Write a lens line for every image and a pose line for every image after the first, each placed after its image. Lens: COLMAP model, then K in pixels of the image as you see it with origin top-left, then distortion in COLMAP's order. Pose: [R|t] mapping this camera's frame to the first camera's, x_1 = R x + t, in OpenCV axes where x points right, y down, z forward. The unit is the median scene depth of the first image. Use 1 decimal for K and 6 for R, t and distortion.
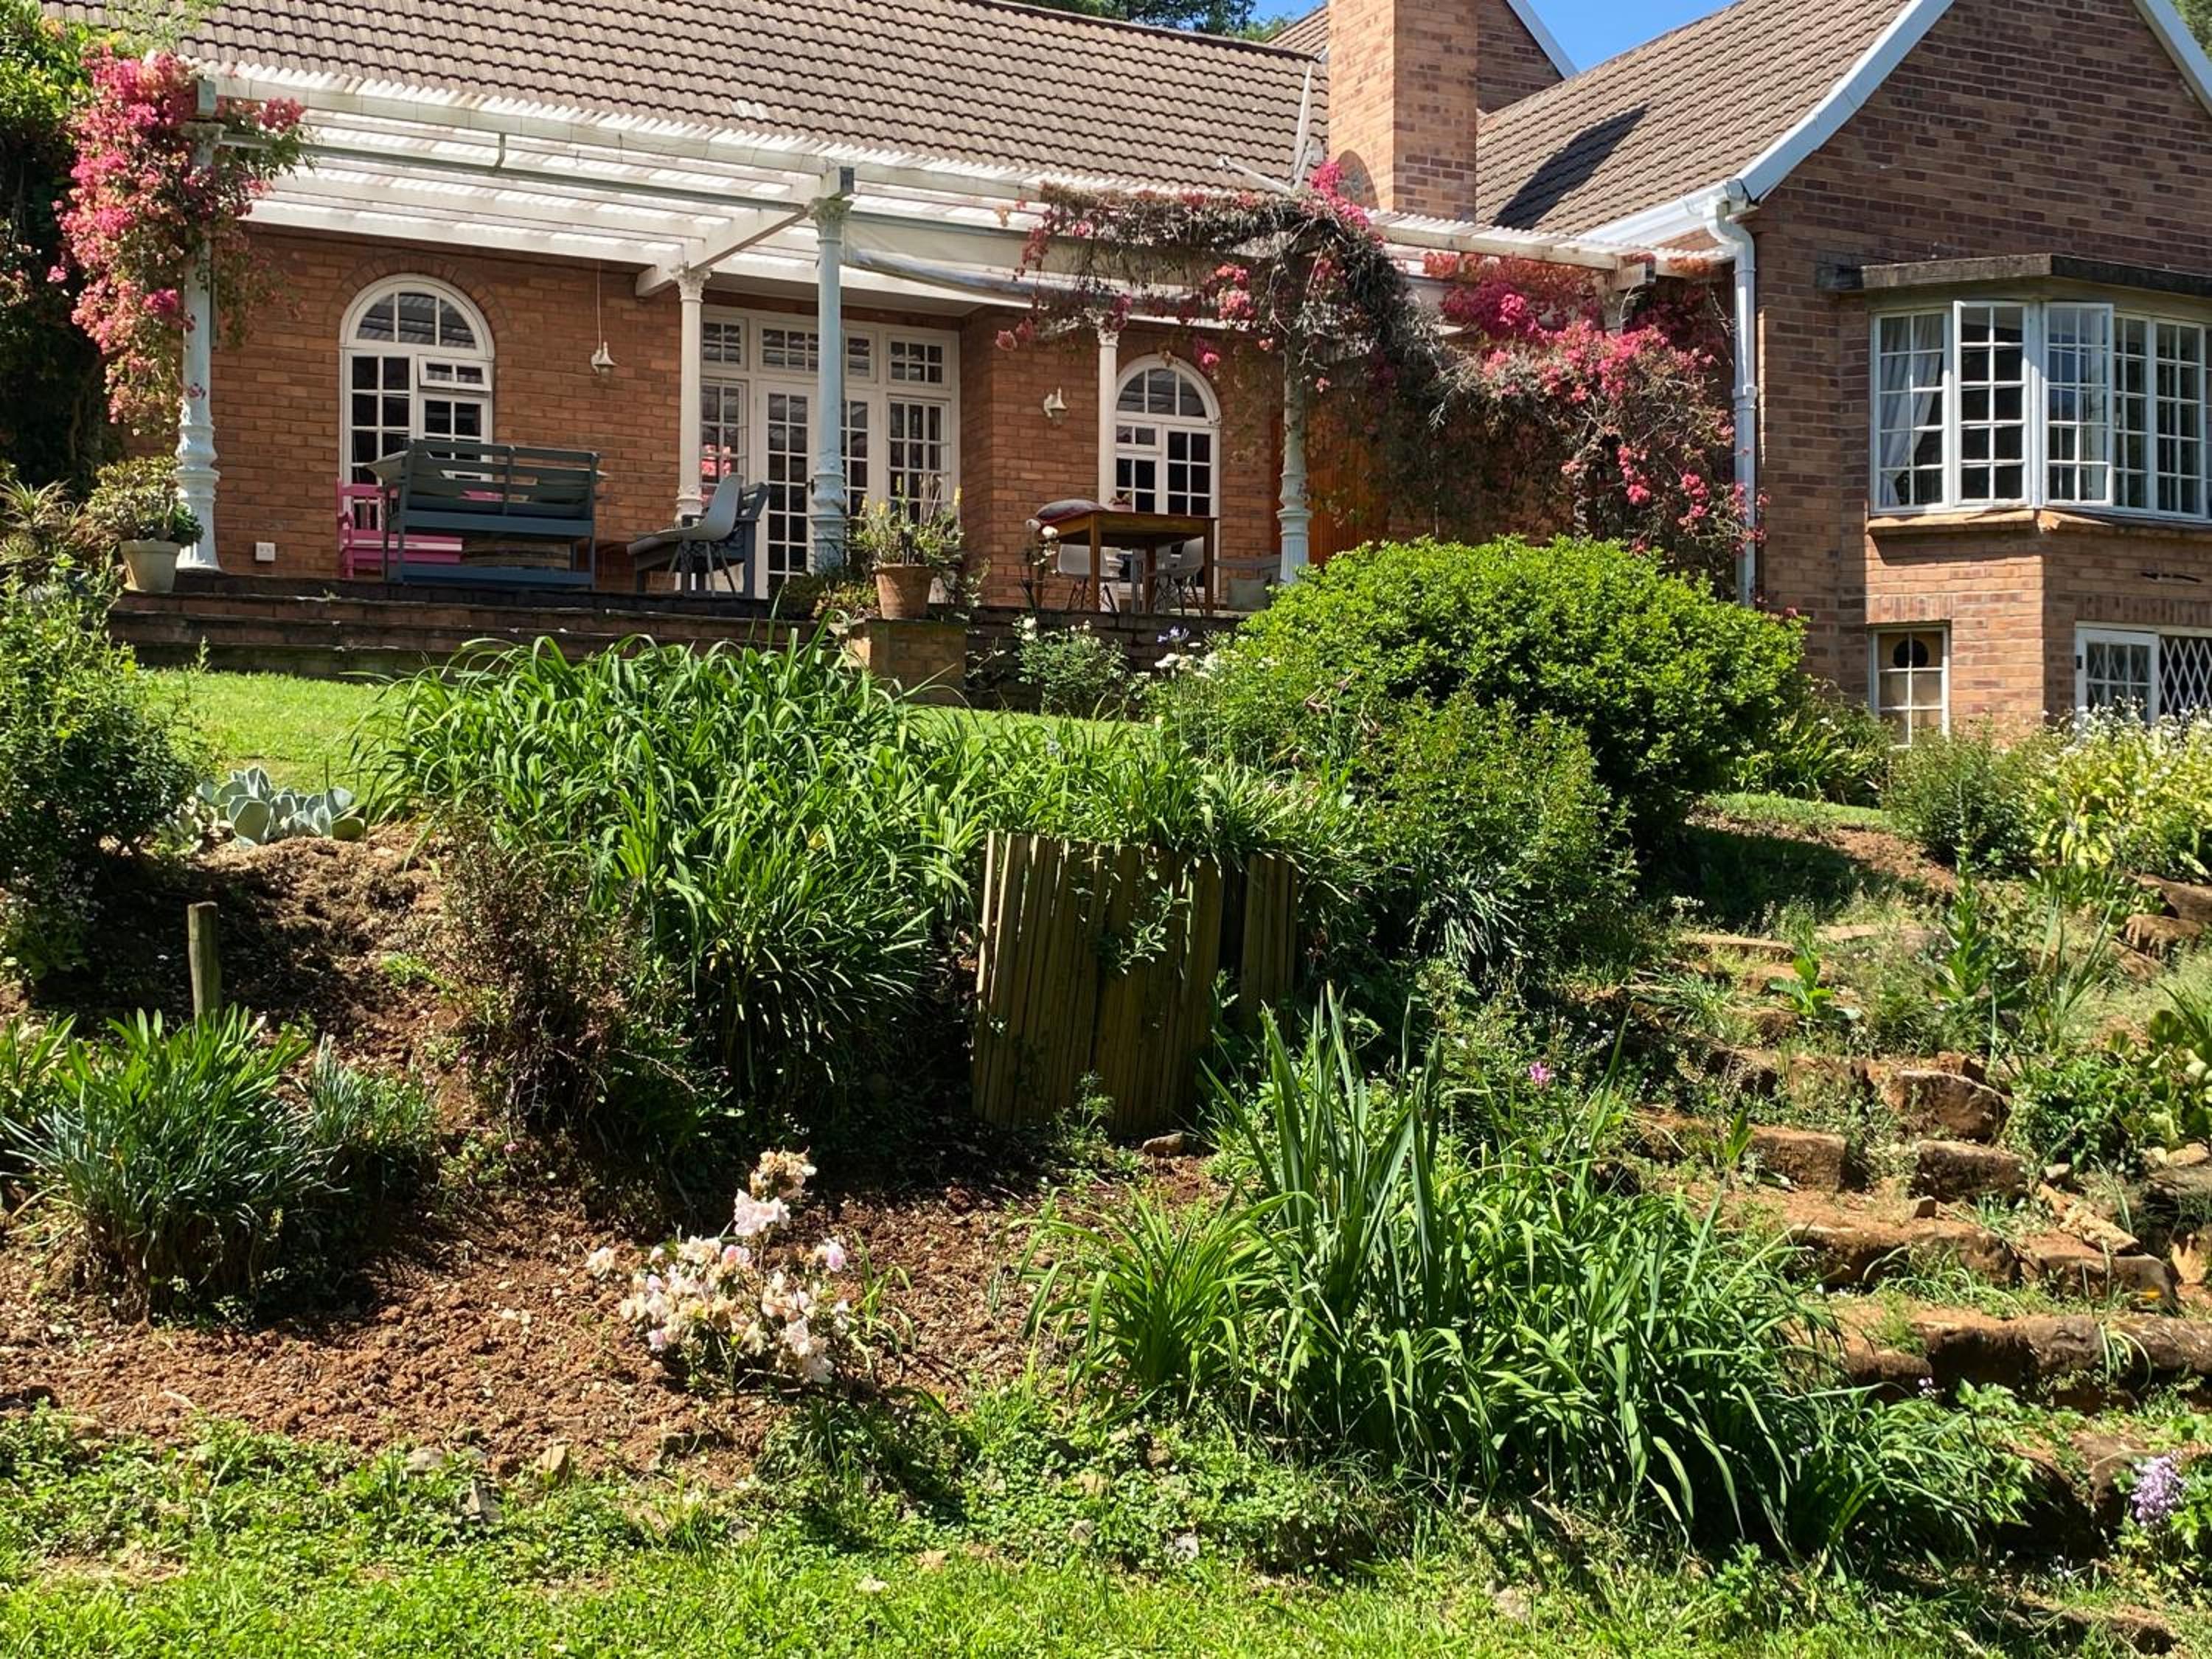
lens RADIAL K [[2657.6, 0, 1111.7], [0, 2657.6, 828.6], [0, 0, 1]] dist [0.031747, 0.000000]
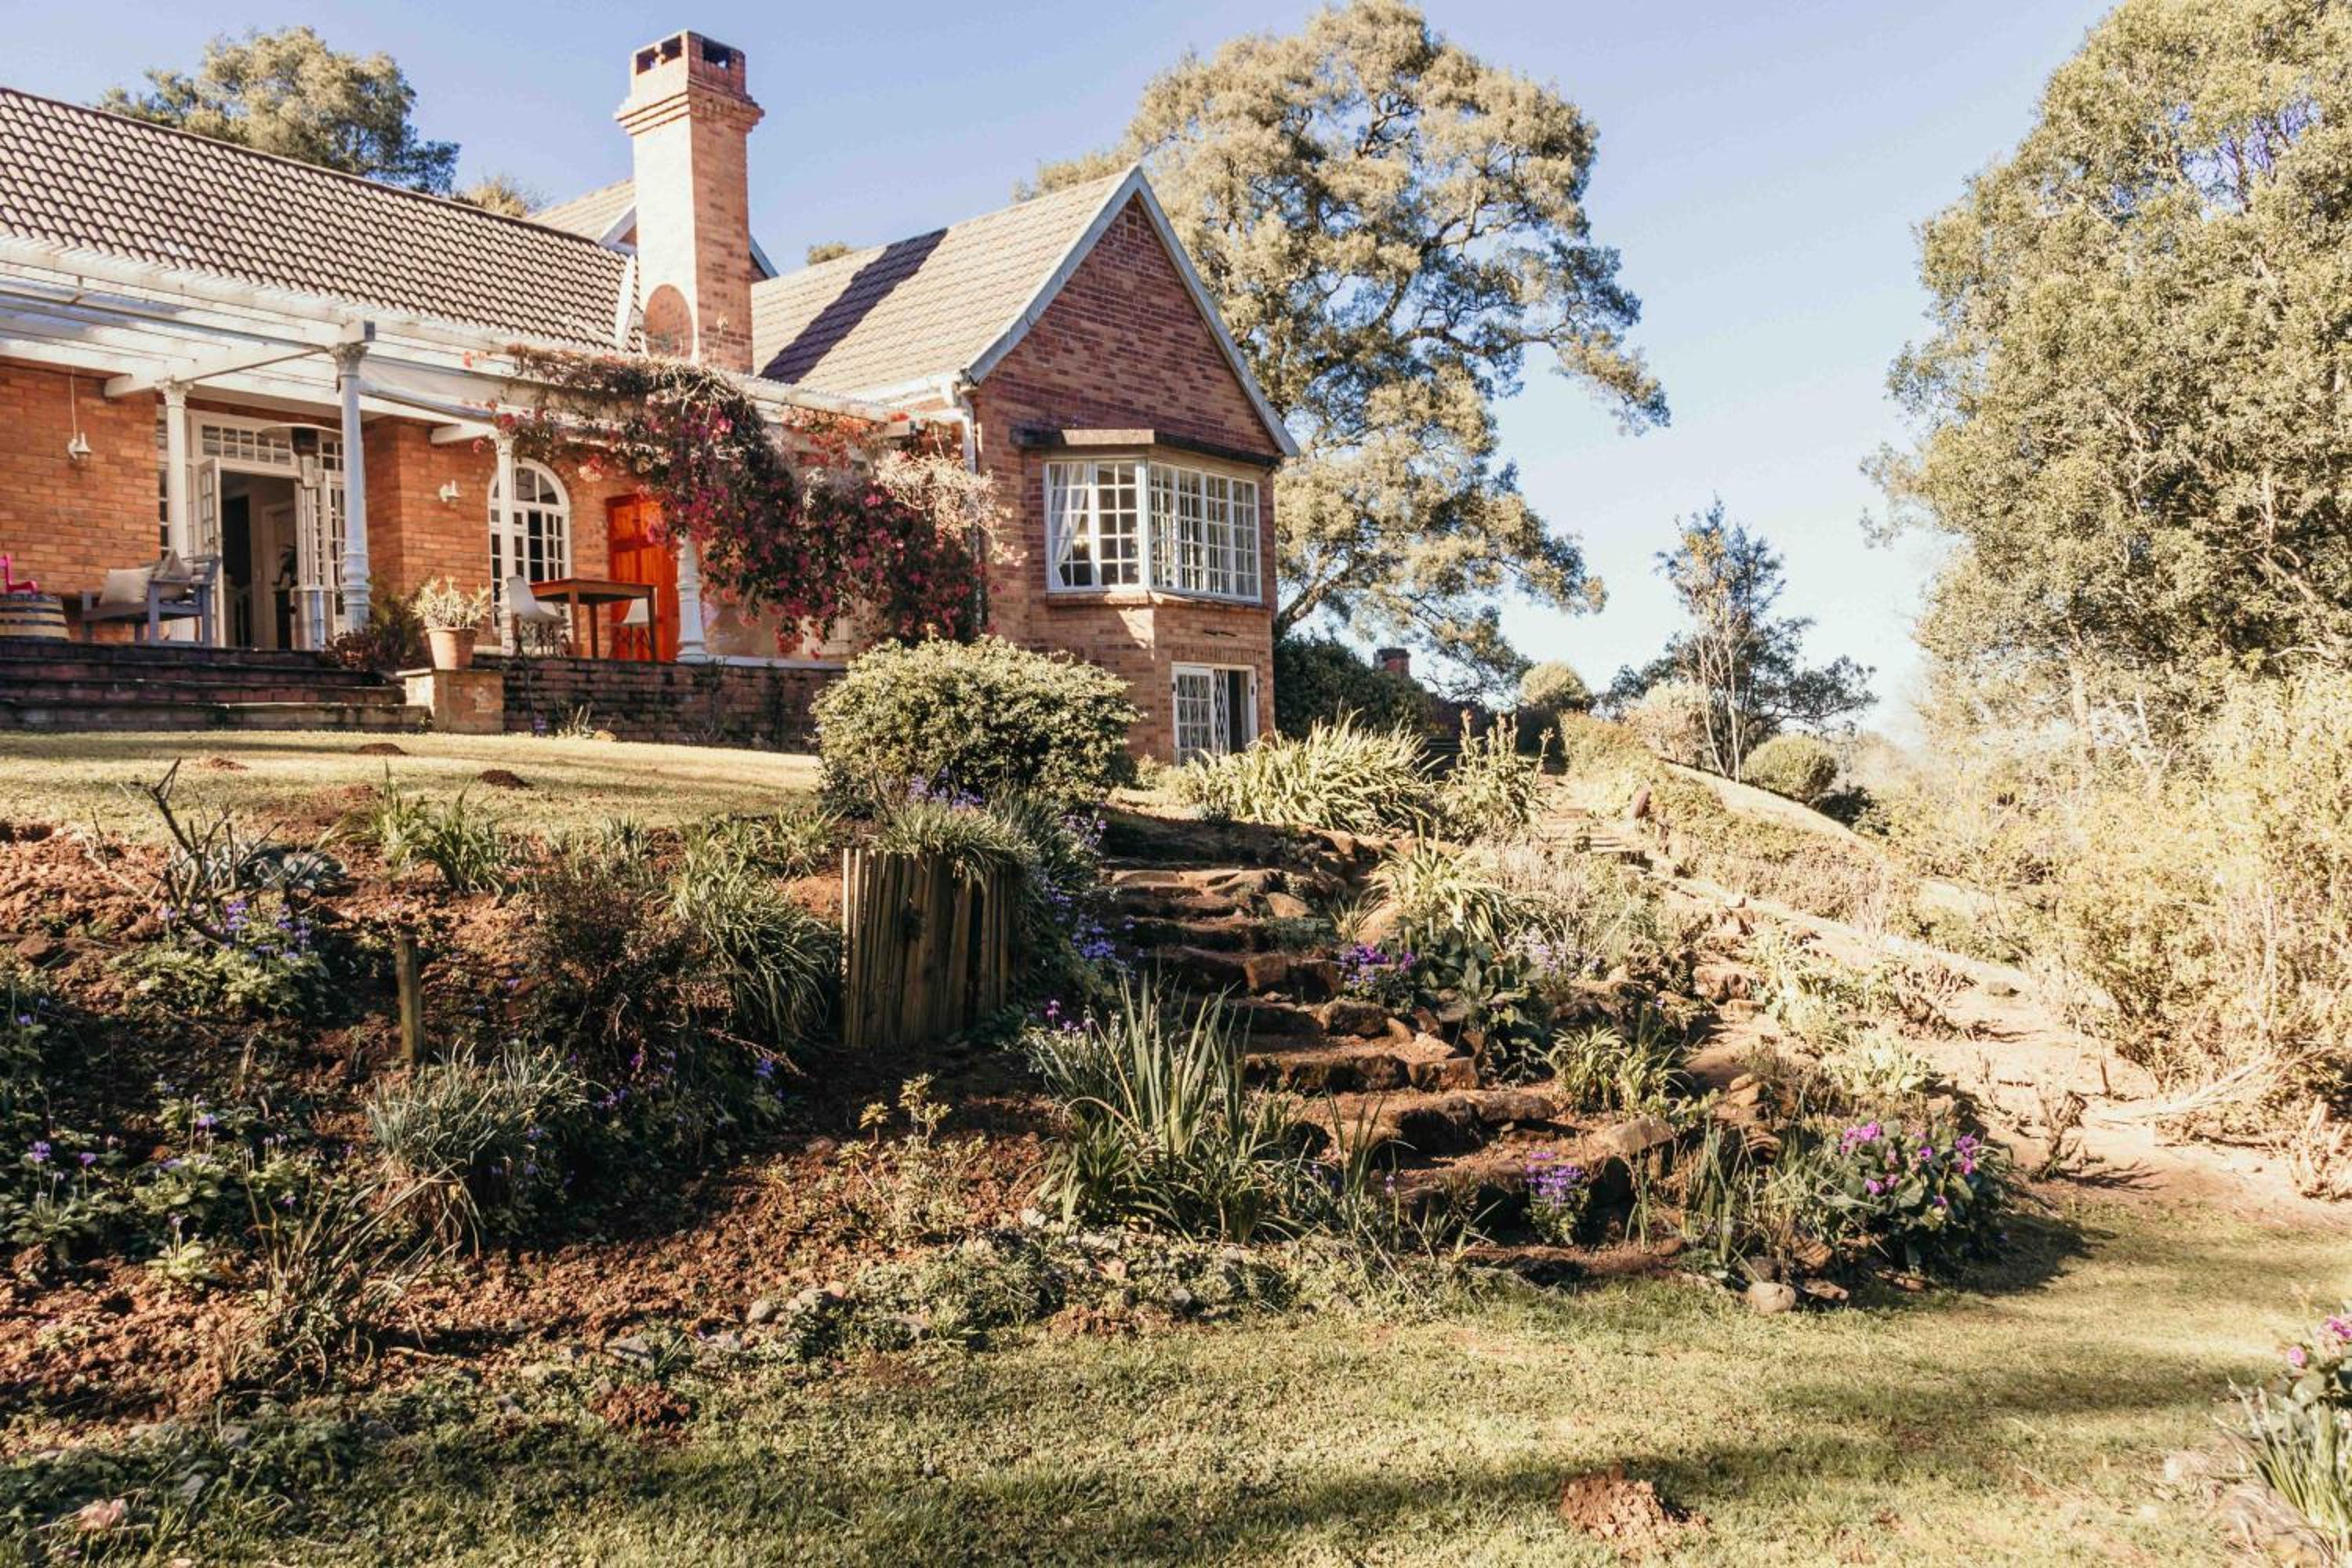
lens RADIAL K [[1899.4, 0, 1170.0], [0, 1899.4, 796.8], [0, 0, 1]] dist [0.003915, 0.001506]
pose [[0.894994, -0.032565, 0.444887, -0.144058], [0.027730, 0.999464, 0.017373, -0.016554], [-0.445215, -0.003212, 0.895418, -0.013169]]
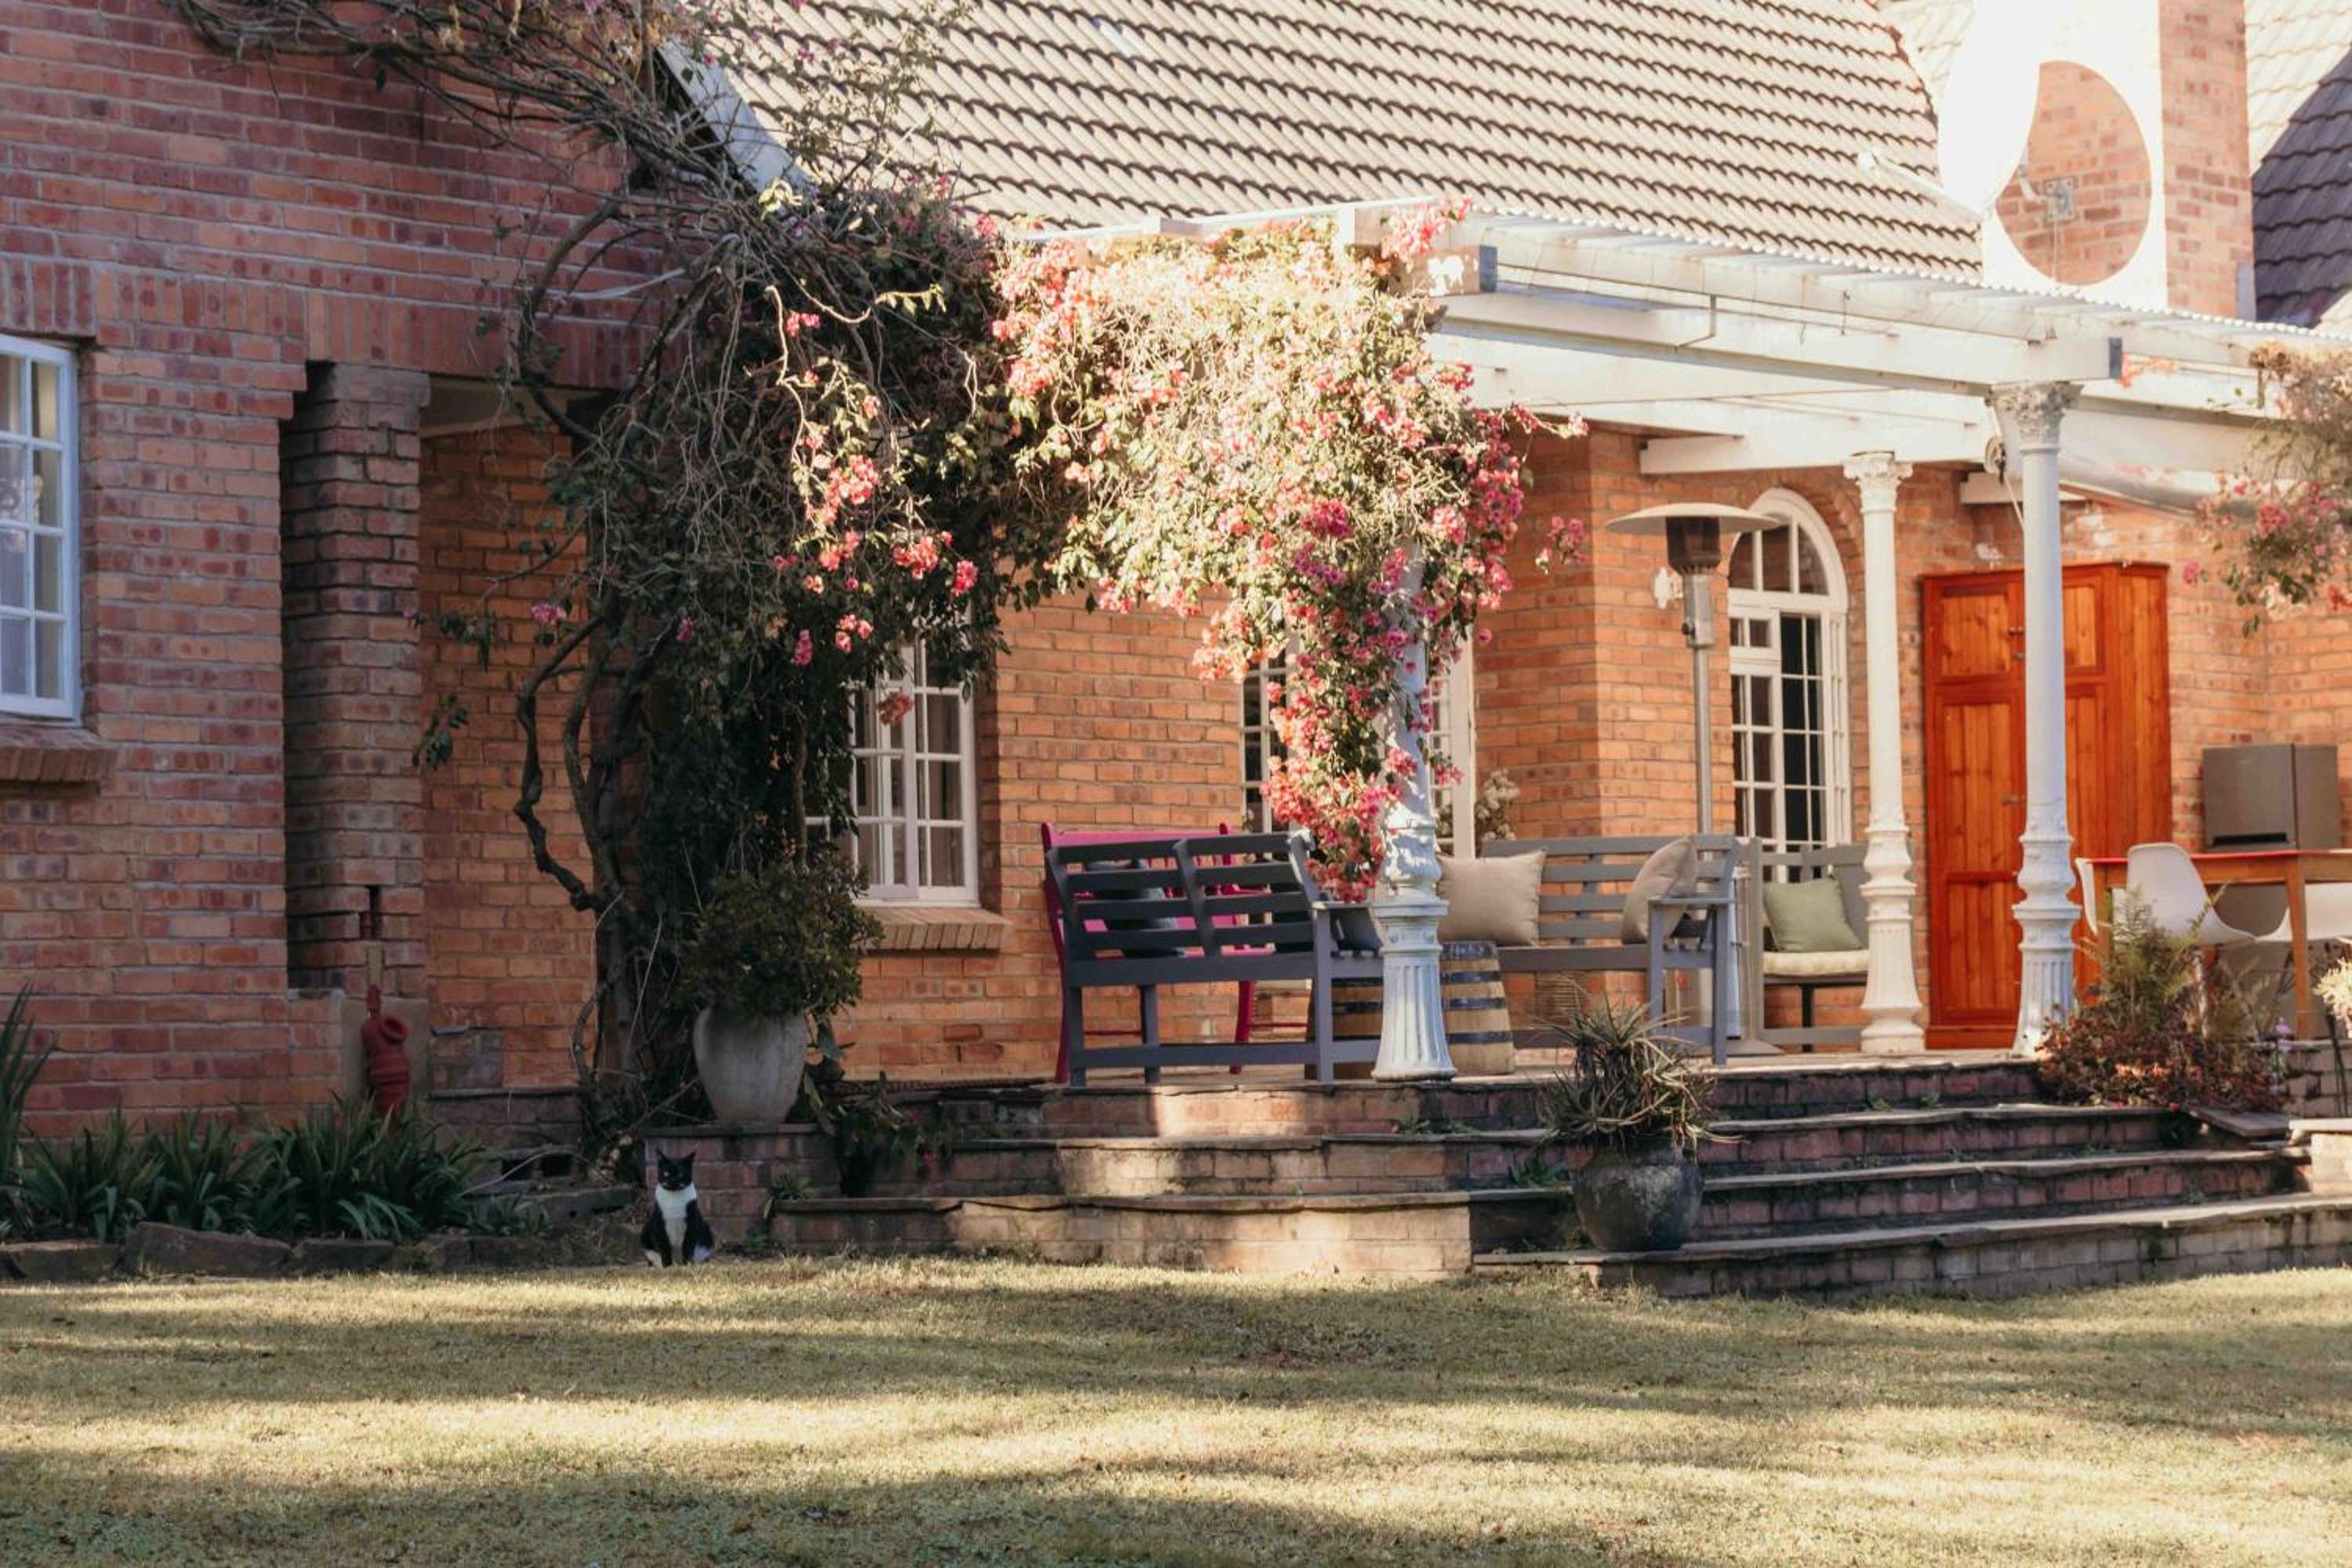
lens RADIAL K [[5776.7, 0, 1178.4], [0, 5776.7, 790.2], [0, 0, 1]] dist [0.034070, 0.000000]
pose [[0.921510, -0.005531, 0.388316, -0.675361], [0.018199, 0.999415, -0.028951, -0.094380], [-0.387928, 0.033745, 0.921072, -0.098784]]
